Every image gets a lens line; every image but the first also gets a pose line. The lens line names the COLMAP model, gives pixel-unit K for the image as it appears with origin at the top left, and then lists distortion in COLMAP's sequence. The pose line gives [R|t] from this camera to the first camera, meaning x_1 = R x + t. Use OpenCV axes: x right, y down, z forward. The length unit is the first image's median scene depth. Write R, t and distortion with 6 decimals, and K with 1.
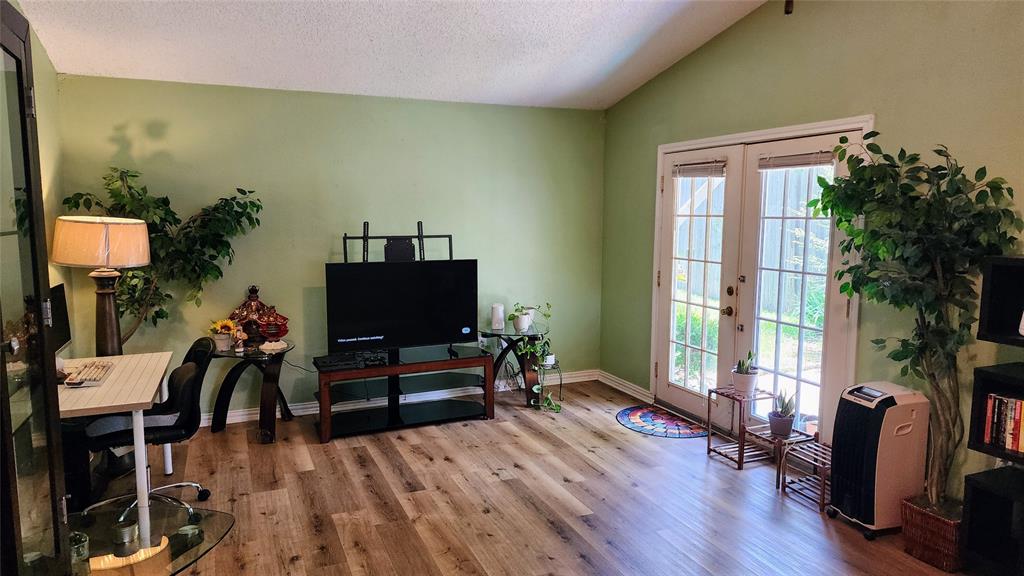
lens RADIAL K [[682.5, 0, 516.6], [0, 682.5, 287.7], [0, 0, 1]] dist [0.076466, -0.072812]
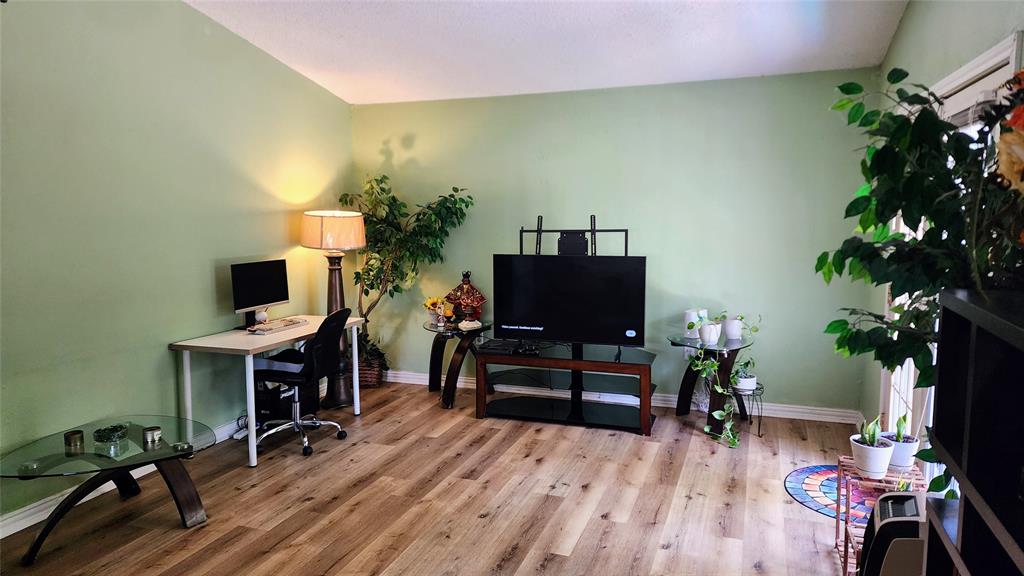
lens RADIAL K [[678.5, 0, 512.2], [0, 678.5, 275.2], [0, 0, 1]] dist [0.062158, -0.002976]
pose [[0.728504, 0.064460, -0.682002, 0.452564], [-0.067941, 0.997453, 0.021701, -0.026063], [0.681664, 0.030527, 0.731028, 0.230834]]
